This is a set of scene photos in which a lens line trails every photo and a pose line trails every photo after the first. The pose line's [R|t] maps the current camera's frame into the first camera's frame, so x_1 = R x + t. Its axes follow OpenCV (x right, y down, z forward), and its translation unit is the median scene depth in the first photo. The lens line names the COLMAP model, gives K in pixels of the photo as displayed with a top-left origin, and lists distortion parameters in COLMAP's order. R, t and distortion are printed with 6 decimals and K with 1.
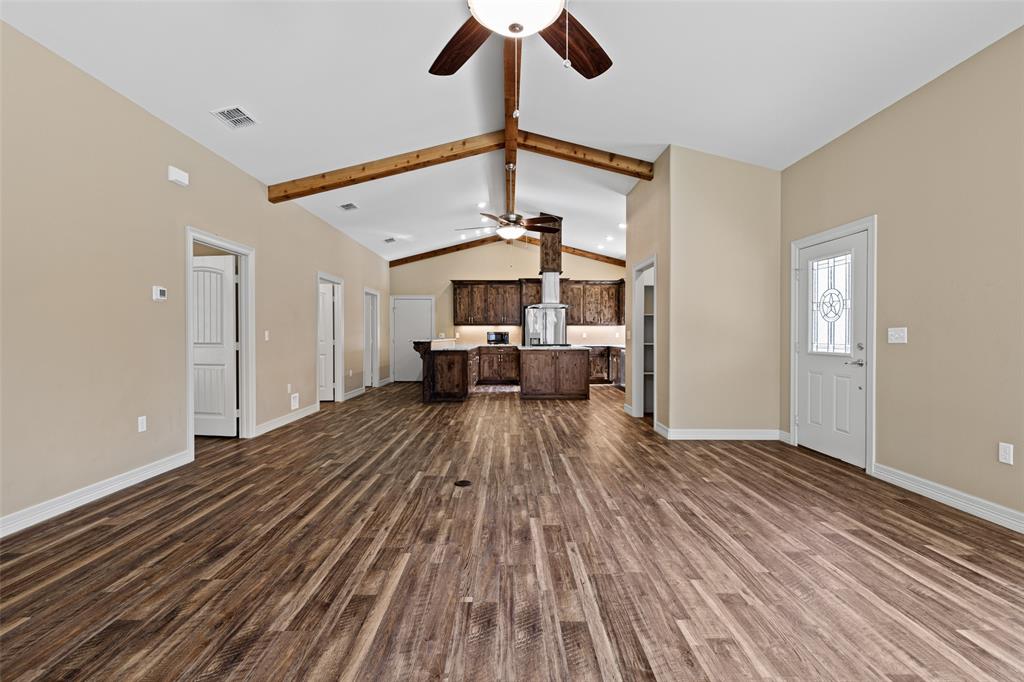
lens RADIAL K [[467.4, 0, 512.0], [0, 467.4, 341.0], [0, 0, 1]] dist [0.000395, -0.000185]
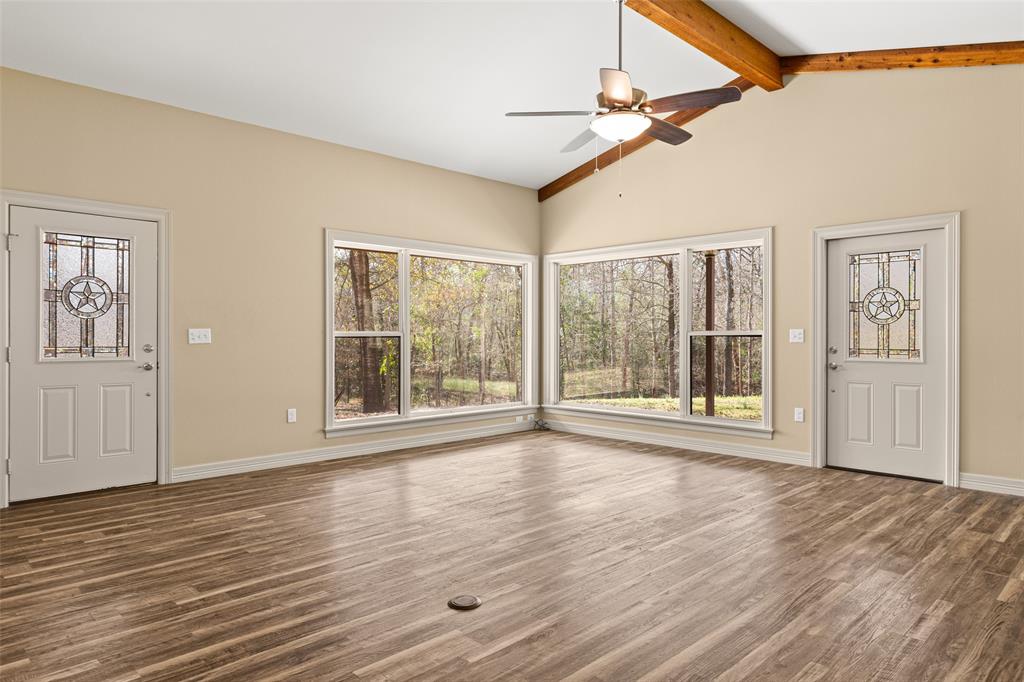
lens RADIAL K [[647.3, 0, 512.0], [0, 647.3, 341.0], [0, 0, 1]] dist [0.001359, 0.001991]
pose [[-0.698748, -0.006863, 0.715335, -0.676563], [0.007328, 0.999833, 0.016751, -0.018872], [-0.715330, 0.016947, -0.698581, 1.457800]]
